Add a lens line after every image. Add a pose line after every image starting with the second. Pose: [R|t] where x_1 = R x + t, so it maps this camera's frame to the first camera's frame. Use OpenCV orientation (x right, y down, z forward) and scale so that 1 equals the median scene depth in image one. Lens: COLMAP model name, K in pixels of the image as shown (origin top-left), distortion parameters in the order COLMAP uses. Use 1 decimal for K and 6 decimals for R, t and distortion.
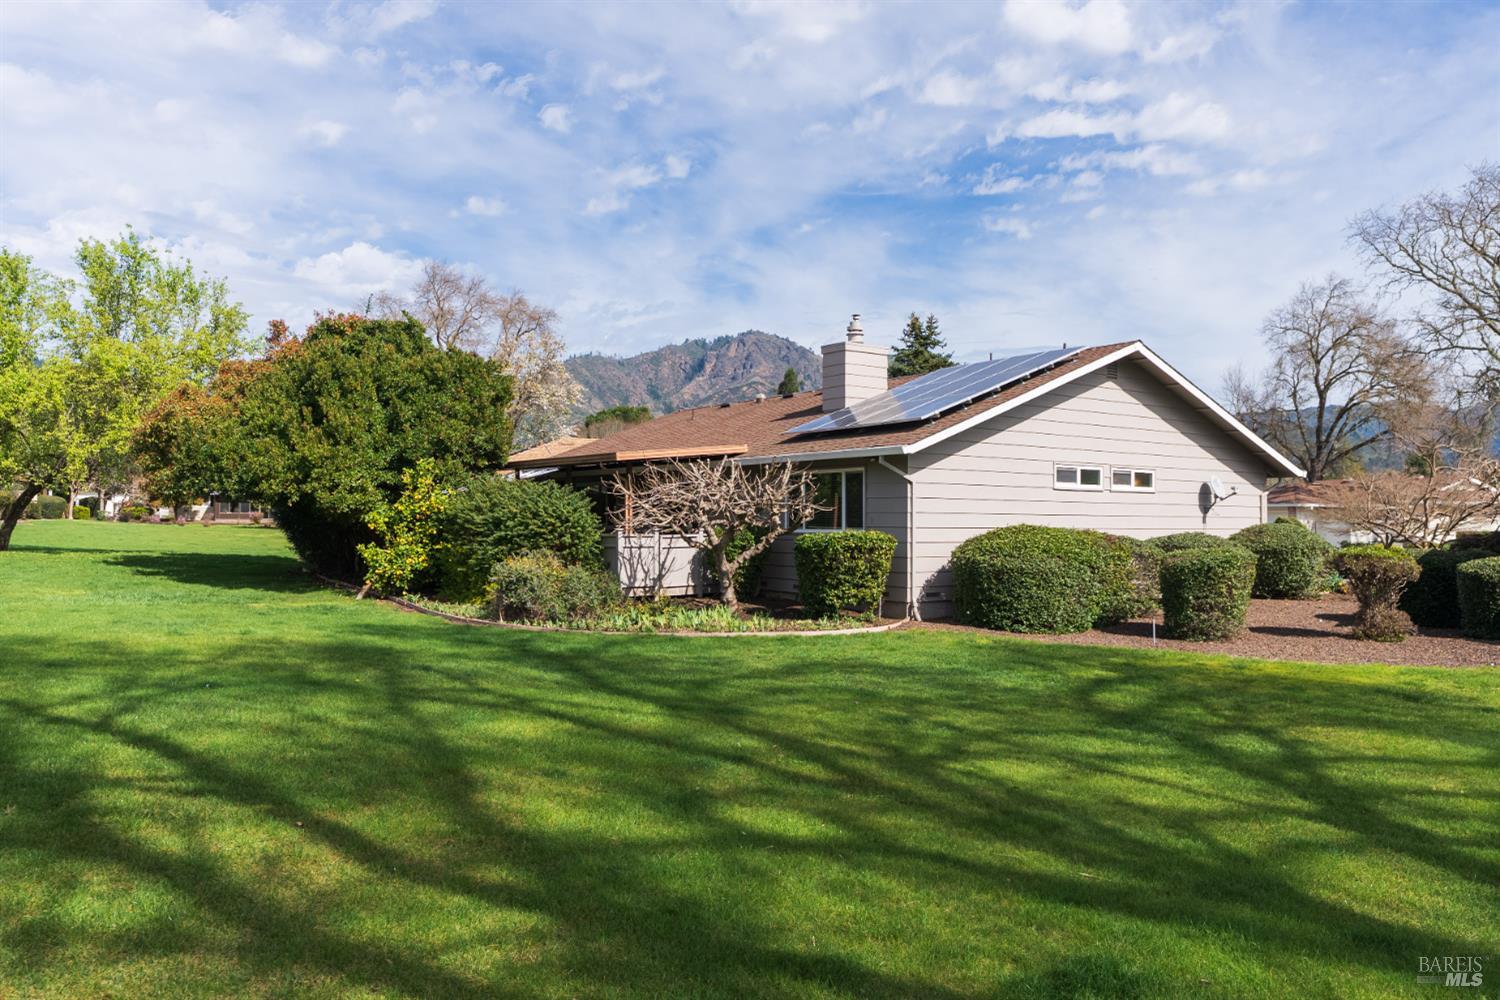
lens RADIAL K [[1125.2, 0, 749.8], [0, 1125.2, 473.4], [0, 0, 1]] dist [0.000155, 0.000372]
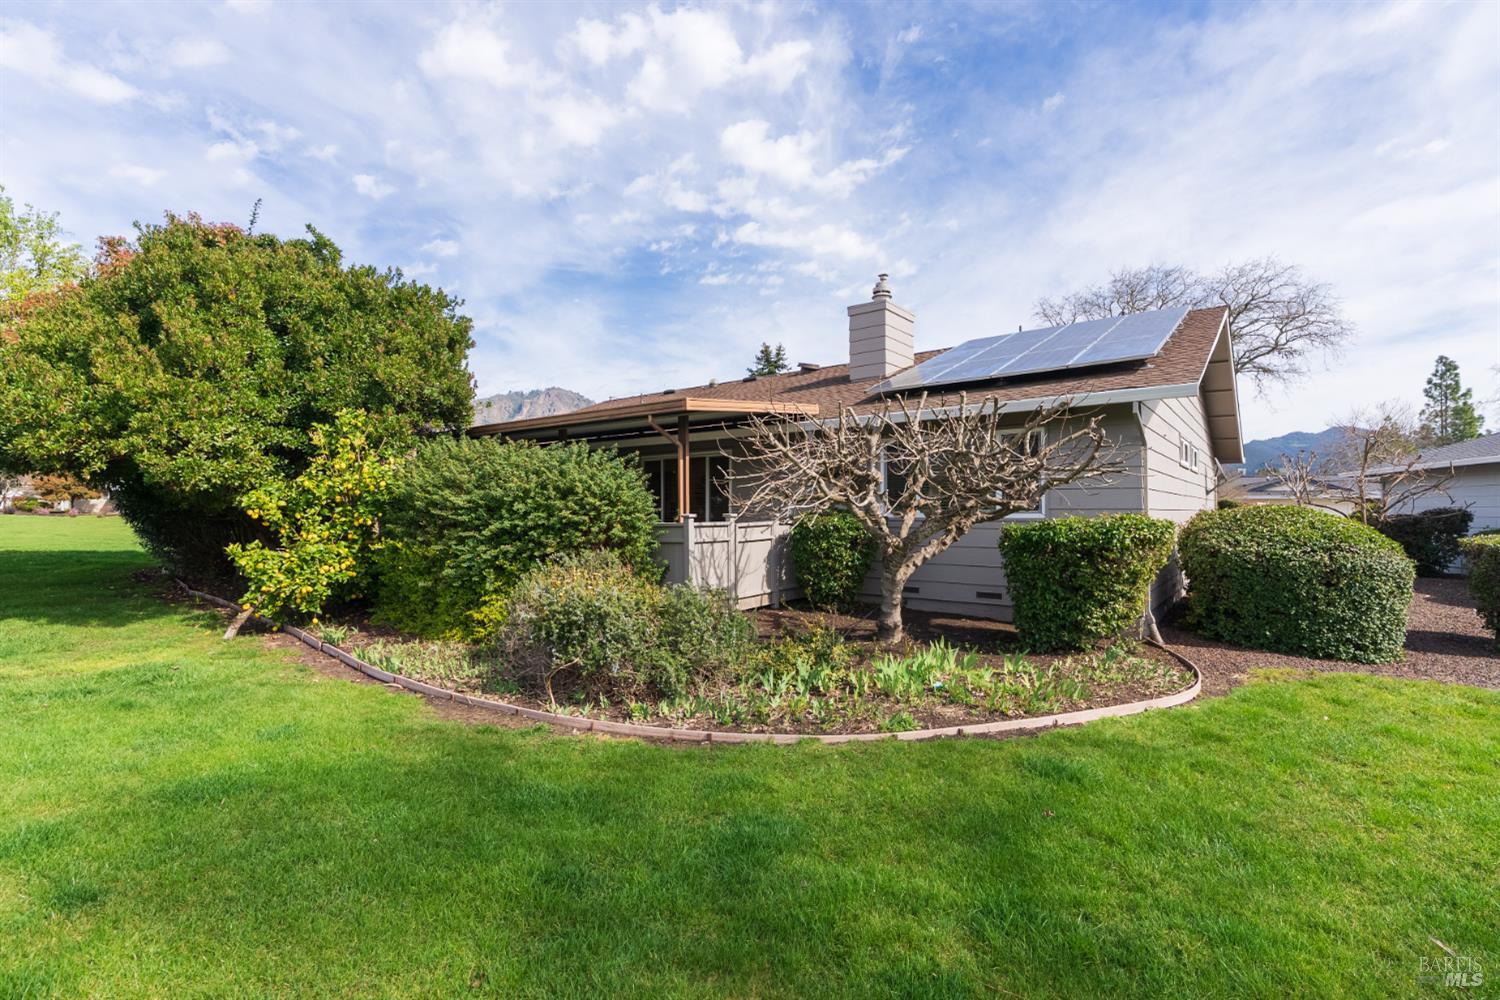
lens RADIAL K [[682.2, 0, 748.1], [0, 682.2, 490.3], [0, 0, 1]] dist [-0.020833, 0.010392]
pose [[0.958283, 0.002263, 0.285813, -0.185004], [-0.005802, 0.999917, 0.011538, 0.028519], [-0.285763, -0.012715, 0.958216, 0.574003]]
